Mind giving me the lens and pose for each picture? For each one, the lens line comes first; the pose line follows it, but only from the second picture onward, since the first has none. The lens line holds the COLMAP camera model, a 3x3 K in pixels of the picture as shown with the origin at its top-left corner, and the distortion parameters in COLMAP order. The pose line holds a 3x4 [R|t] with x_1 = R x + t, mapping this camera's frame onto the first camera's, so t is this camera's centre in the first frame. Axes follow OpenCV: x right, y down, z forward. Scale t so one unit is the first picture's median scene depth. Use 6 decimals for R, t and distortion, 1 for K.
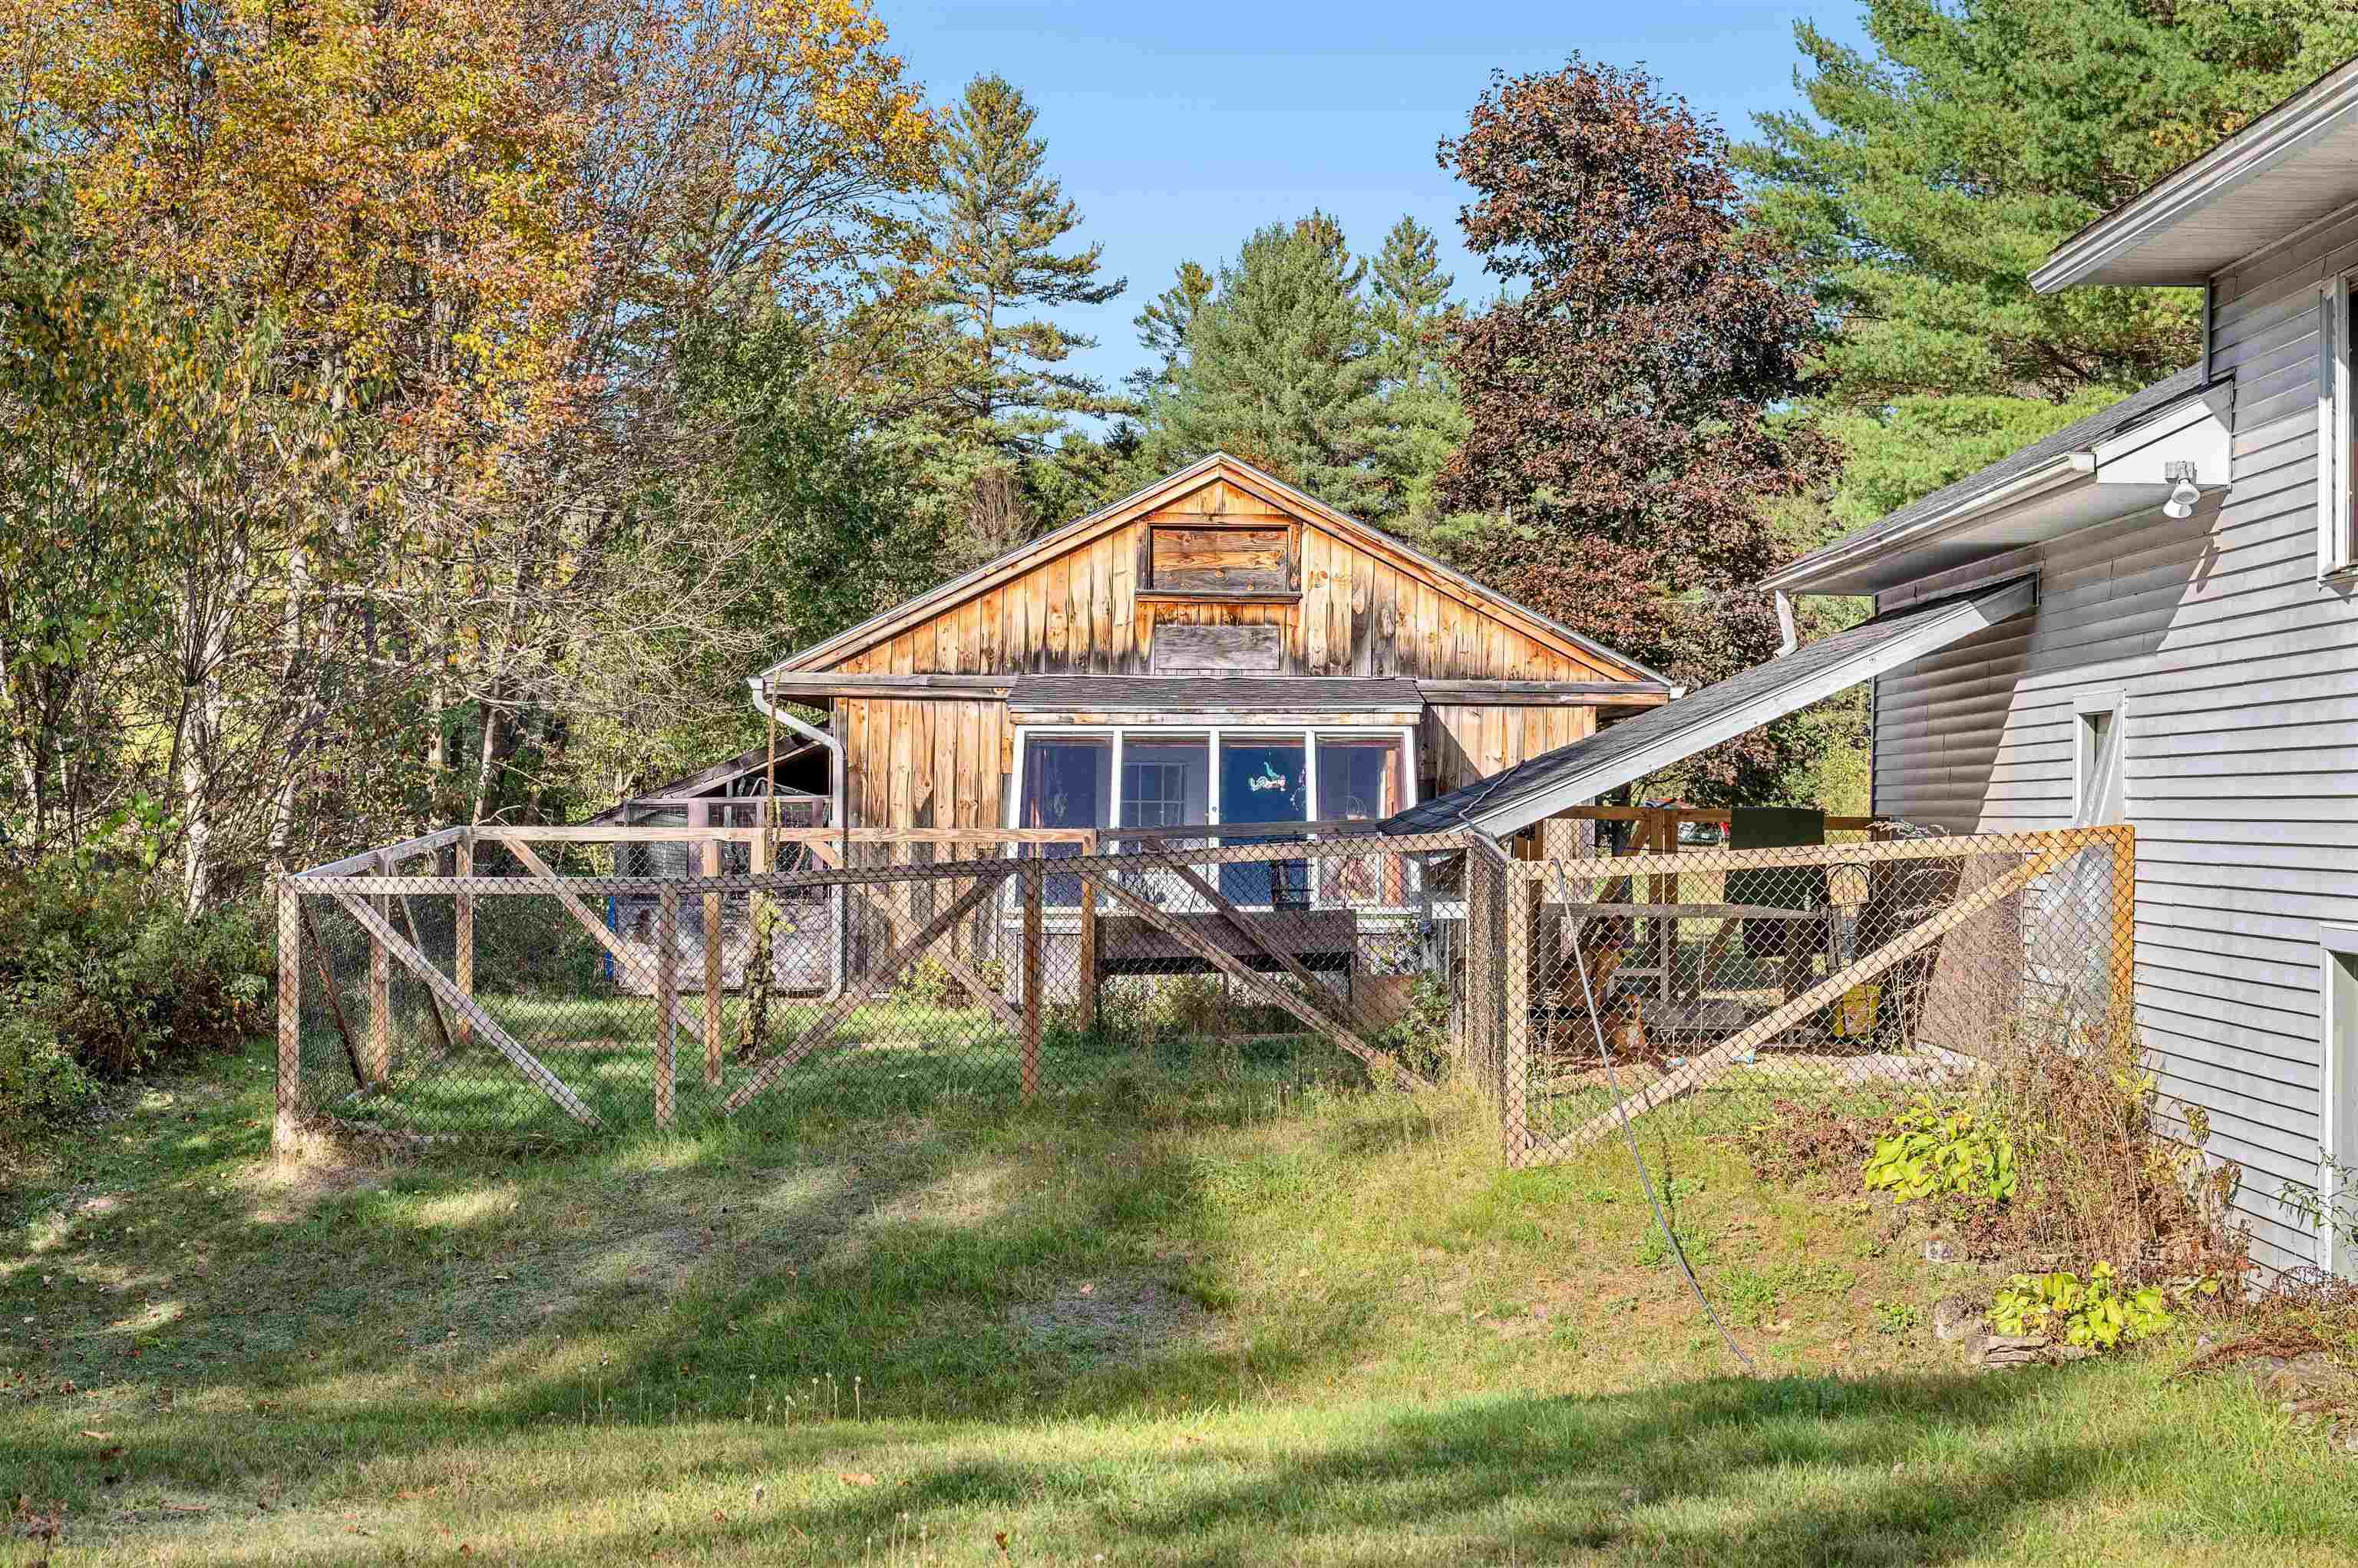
lens RADIAL K [[3768.3, 0, 1179.0], [0, 3768.3, 784.0], [0, 0, 1]] dist [-0.028647, -0.003122]
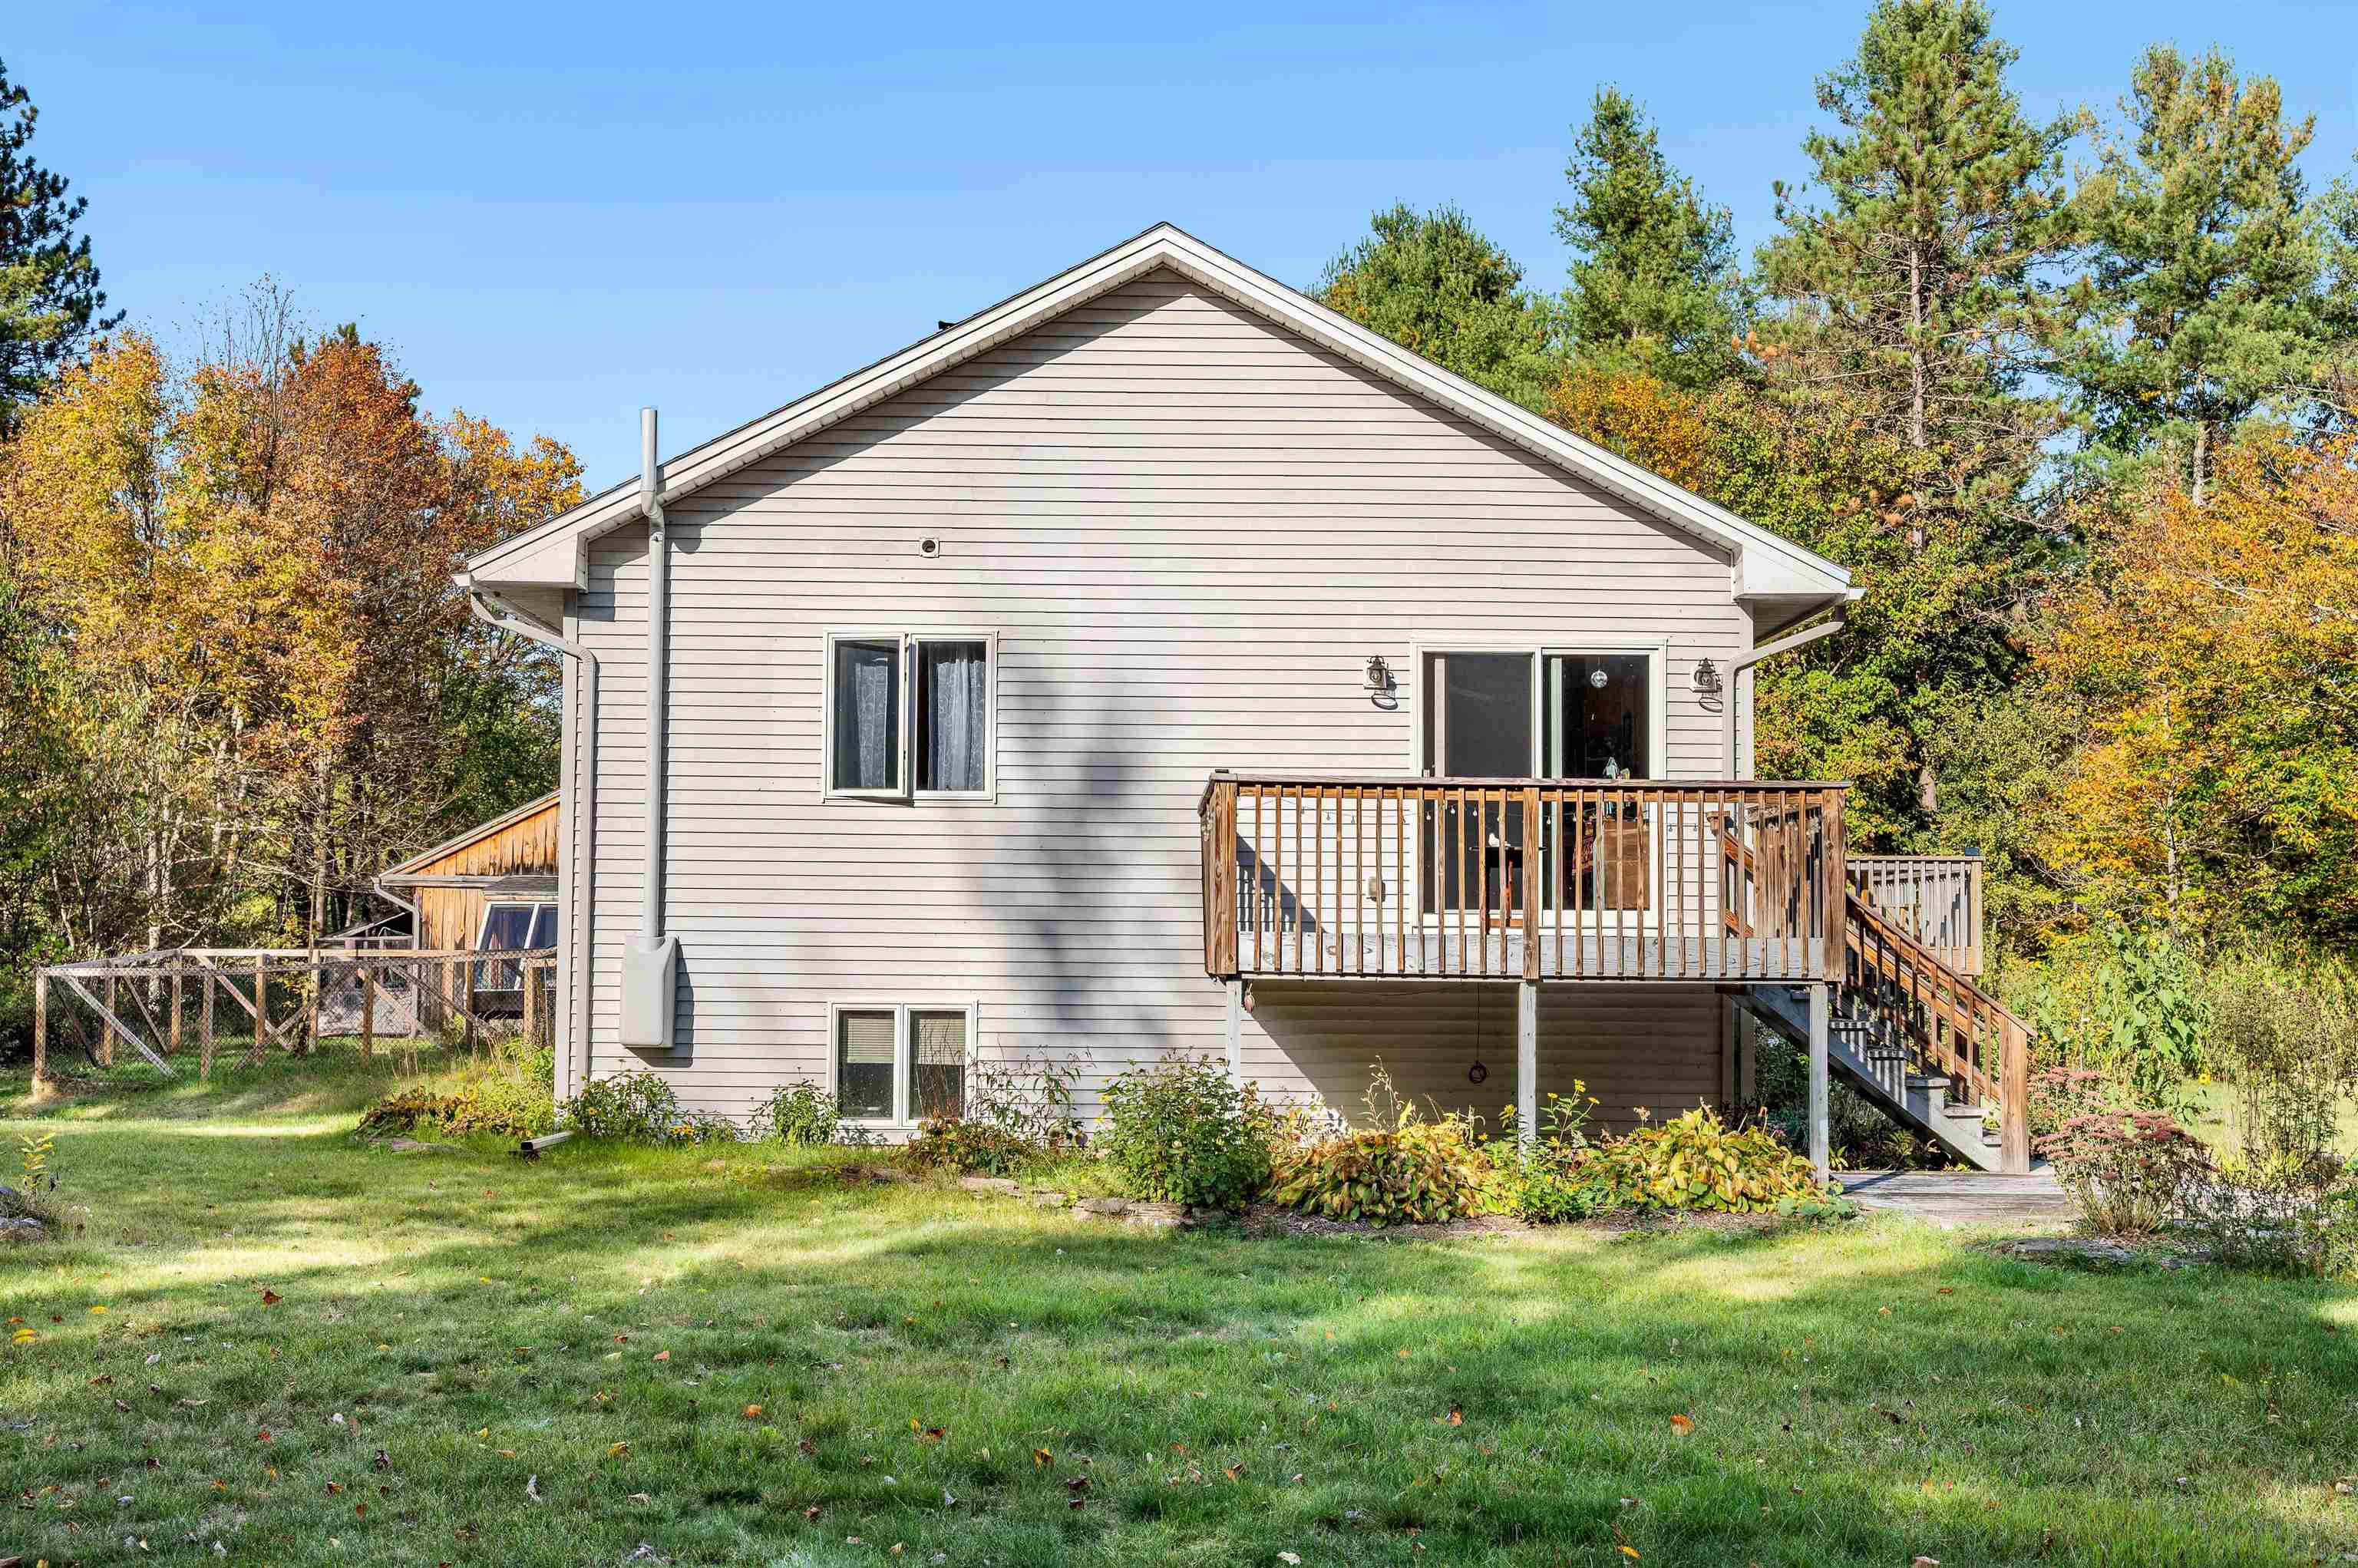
lens RADIAL K [[2734.9, 0, 1179.0], [0, 2734.9, 784.0], [0, 0, 1]] dist [0.001598, -0.025694]
pose [[0.999999, 0.000176, 0.001142, 0.313285], [-0.000112, 0.998442, -0.055793, 0.003477], [-0.001150, 0.055793, 0.998442, -0.459461]]
